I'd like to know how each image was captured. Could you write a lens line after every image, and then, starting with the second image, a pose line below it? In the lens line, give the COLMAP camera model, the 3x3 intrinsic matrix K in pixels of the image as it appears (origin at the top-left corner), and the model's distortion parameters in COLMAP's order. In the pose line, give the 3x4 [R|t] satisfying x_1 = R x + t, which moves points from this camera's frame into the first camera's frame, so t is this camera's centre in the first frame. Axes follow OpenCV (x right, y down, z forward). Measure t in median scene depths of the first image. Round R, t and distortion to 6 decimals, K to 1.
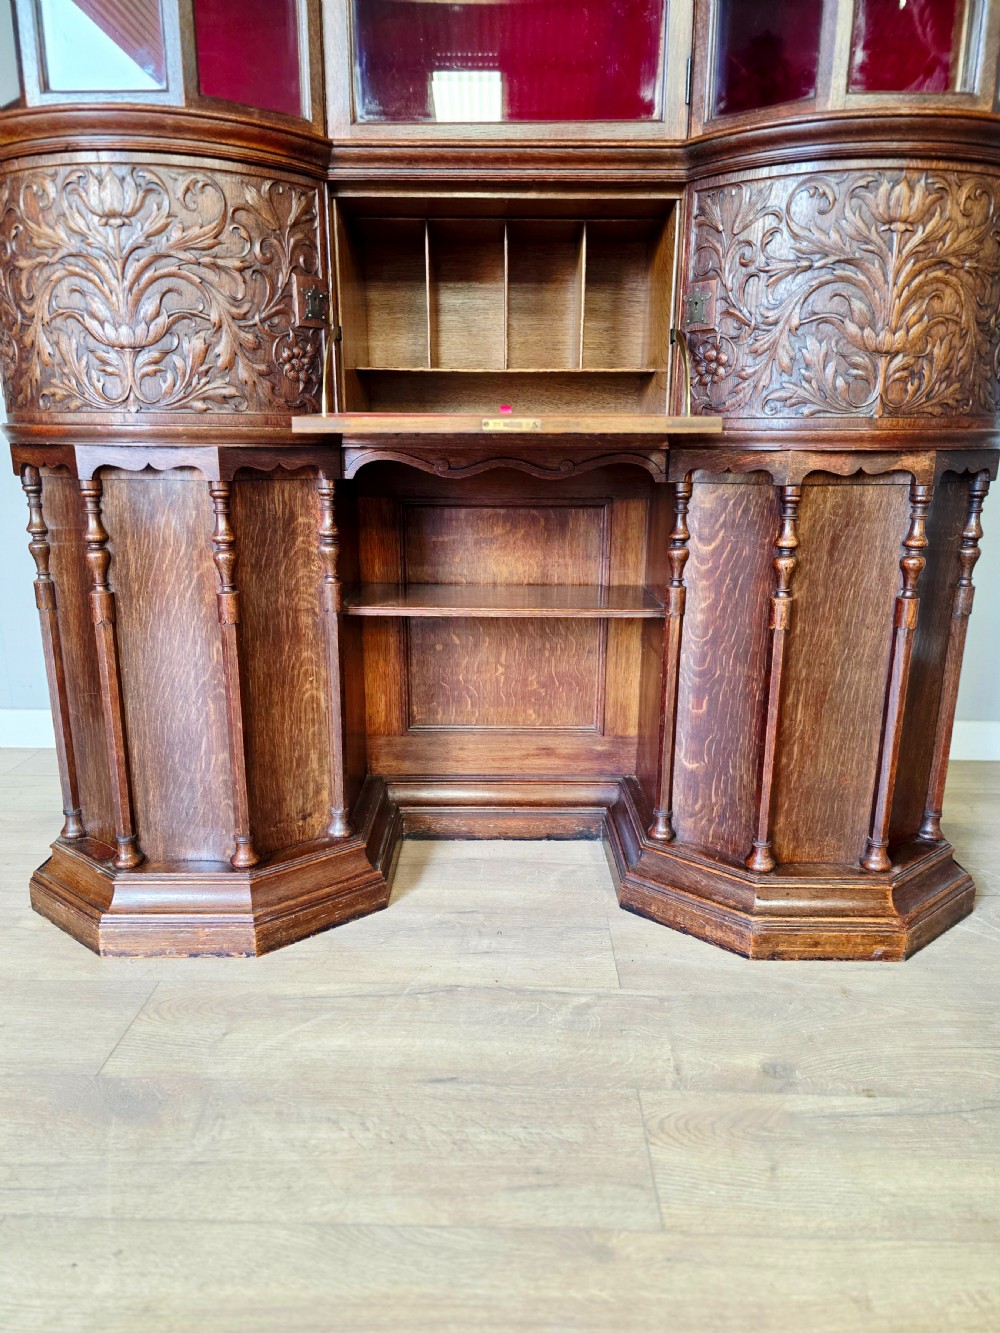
lens RADIAL K [[902.4, 0, 495.8], [0, 902.4, 680.2], [0, 0, 1]] dist [0.067068, -0.073582]
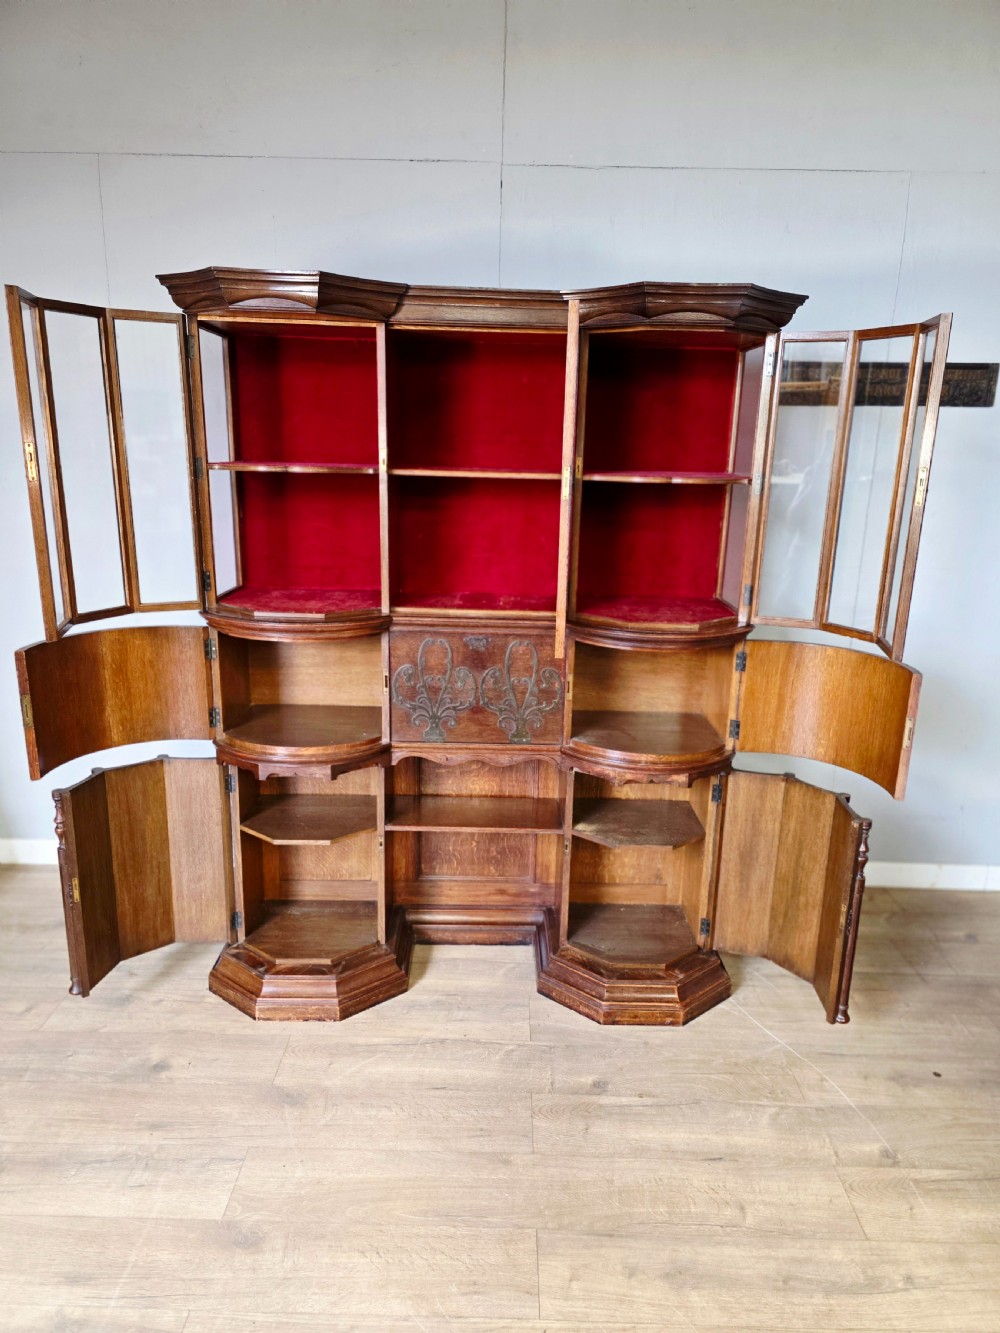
lens RADIAL K [[902.4, 0, 505.0], [0, 902.4, 678.3], [0, 0, 1]] dist [0.067068, -0.073582]
pose [[0.999607, 0.016538, 0.022630, 0.026766], [-0.016313, 0.999816, -0.010122, -0.419195], [-0.022793, 0.009749, 0.999693, -0.957991]]
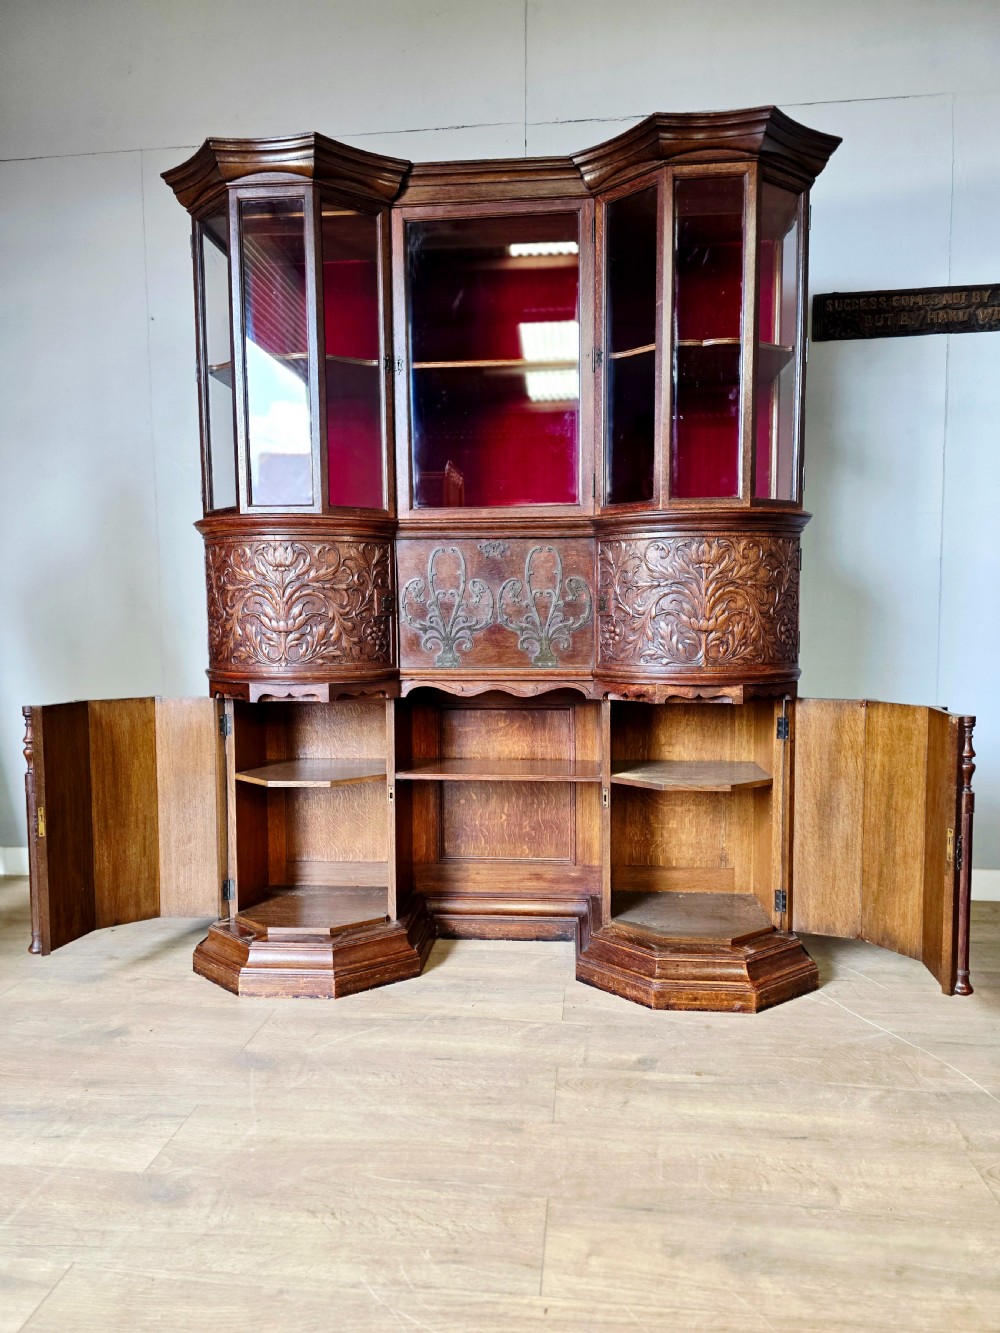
lens RADIAL K [[902.4, 0, 498.5], [0, 902.4, 675.3], [0, 0, 1]] dist [0.067068, -0.073582]
pose [[0.996530, -0.004974, -0.083086, 0.163529], [-0.011160, 0.981216, -0.192588, 0.059668], [0.082483, 0.192847, 0.977756, -0.665298]]
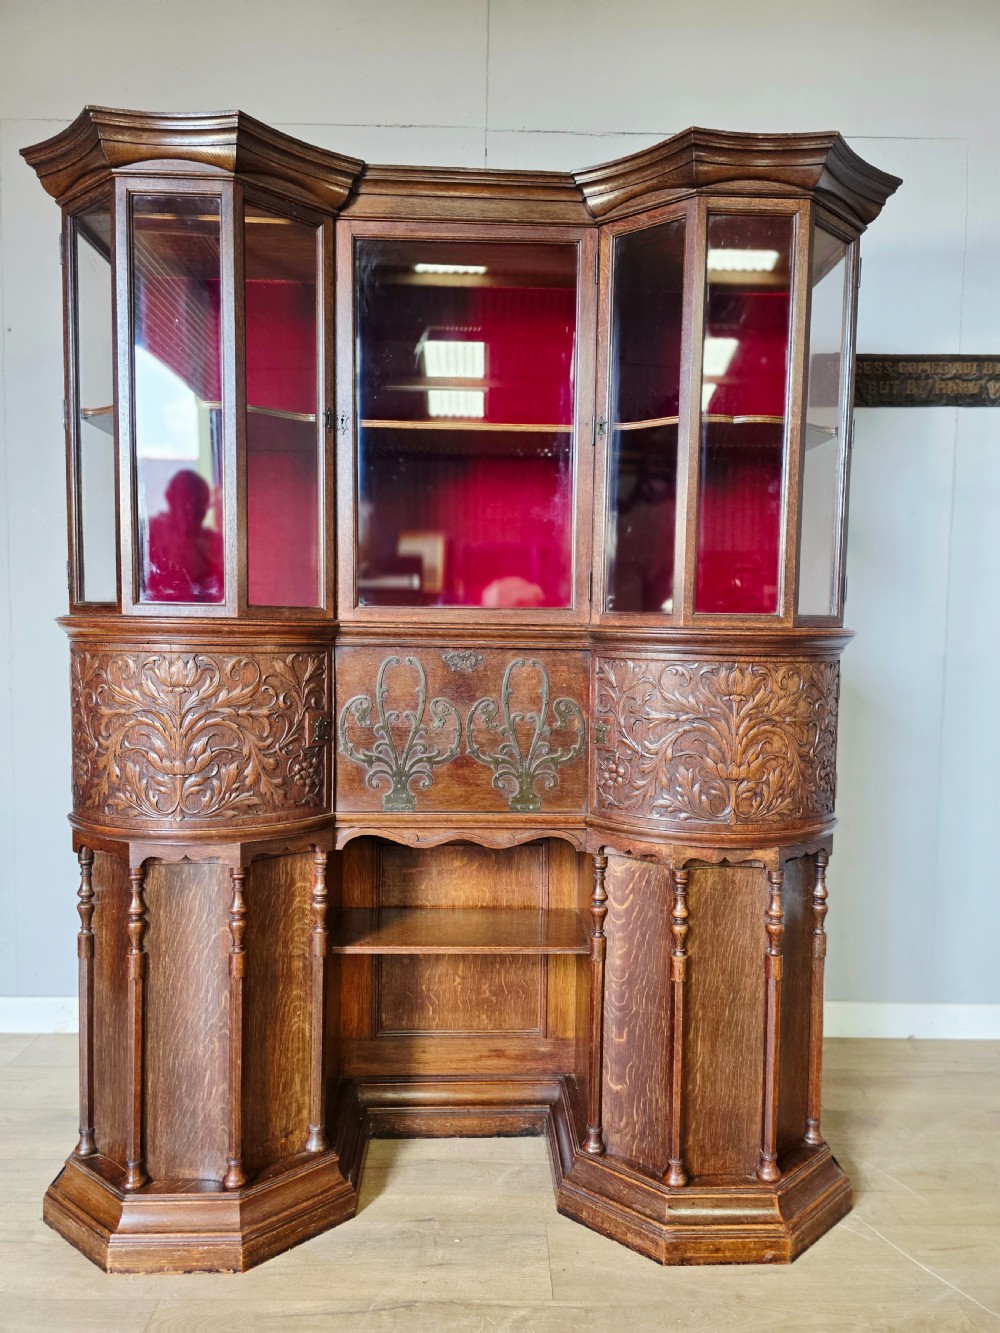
lens RADIAL K [[902.4, 0, 509.4], [0, 902.4, 672.6], [0, 0, 1]] dist [0.067068, -0.073582]
pose [[0.998815, 0.008790, 0.047858, 0.016095], [0.001323, 0.978279, -0.207289, -0.216705], [-0.048641, 0.207107, 0.977108, -0.337755]]
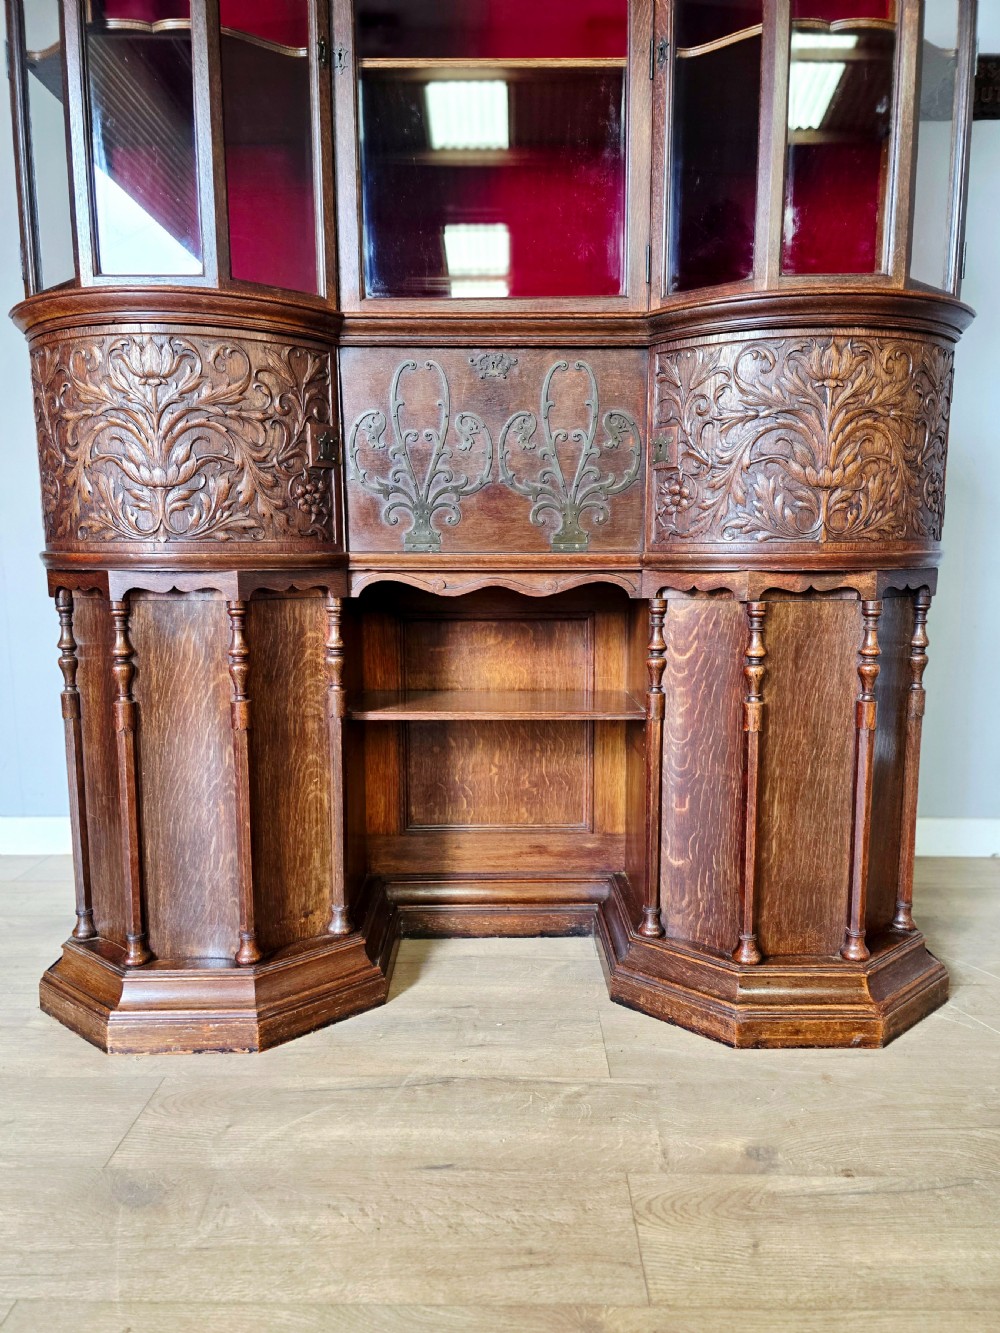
lens RADIAL K [[902.4, 0, 505.6], [0, 902.4, 674.2], [0, 0, 1]] dist [0.067068, -0.073582]
pose [[0.999875, -0.008752, 0.013198, 0.007754], [0.010321, 0.992231, -0.123981, 0.010212], [-0.012010, 0.124102, 0.992197, -0.089394]]
